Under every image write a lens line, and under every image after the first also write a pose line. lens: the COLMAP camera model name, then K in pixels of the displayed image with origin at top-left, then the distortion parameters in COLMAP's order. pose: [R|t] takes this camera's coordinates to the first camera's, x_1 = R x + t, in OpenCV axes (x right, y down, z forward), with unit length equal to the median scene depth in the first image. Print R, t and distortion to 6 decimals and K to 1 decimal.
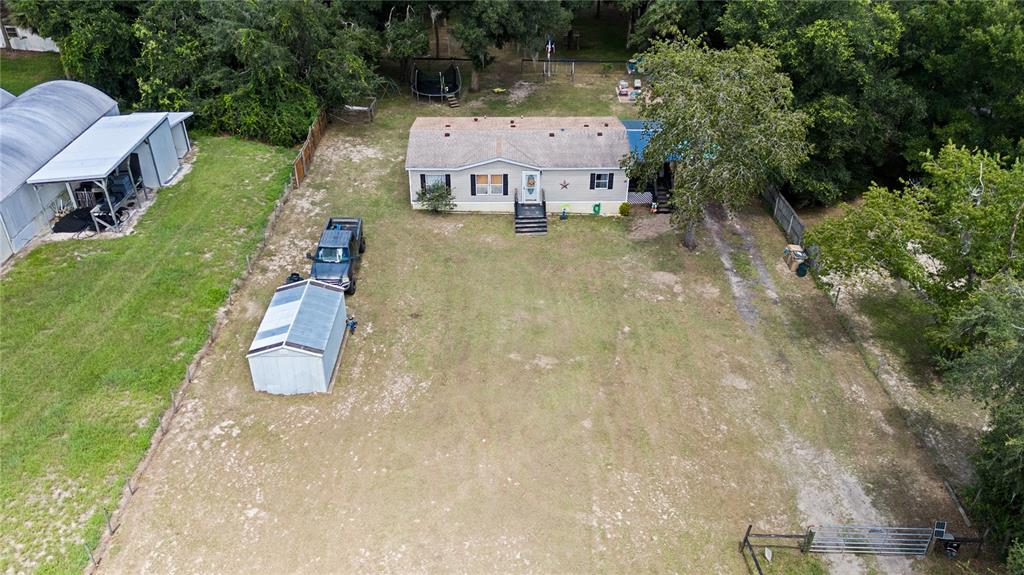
lens RADIAL K [[781.2, 0, 512.0], [0, 781.2, 287.5], [0, 0, 1]] dist [0.075922, -0.087543]
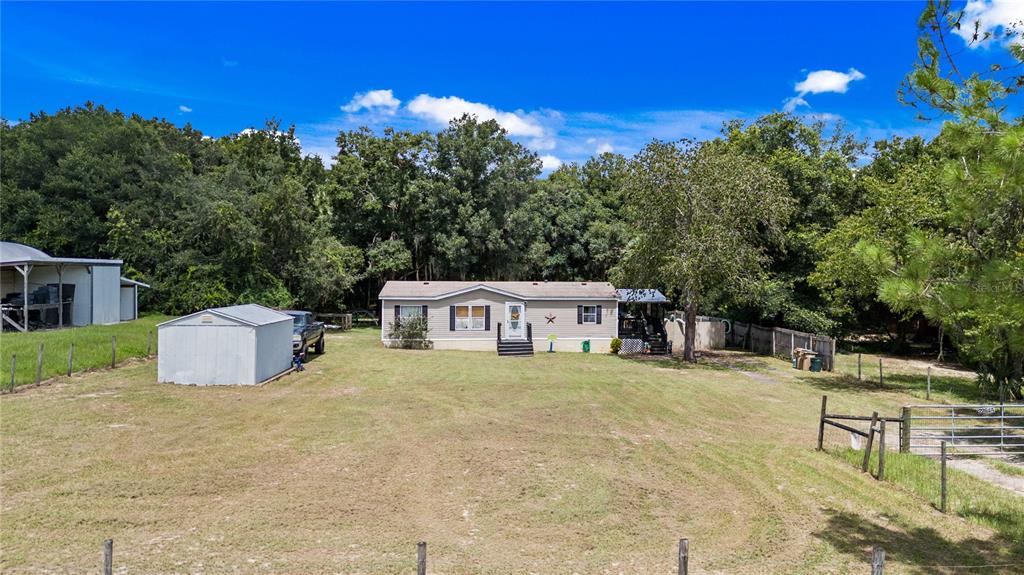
lens RADIAL K [[770.2, 0, 594.1], [0, 770.2, 287.5], [0, 0, 1]] dist [-0.001210, -0.003200]
pose [[0.990767, 0.003853, 0.135519, -0.007622], [0.068111, 0.850144, -0.522127, 0.352475], [-0.117222, 0.526536, 0.842032, 0.209346]]
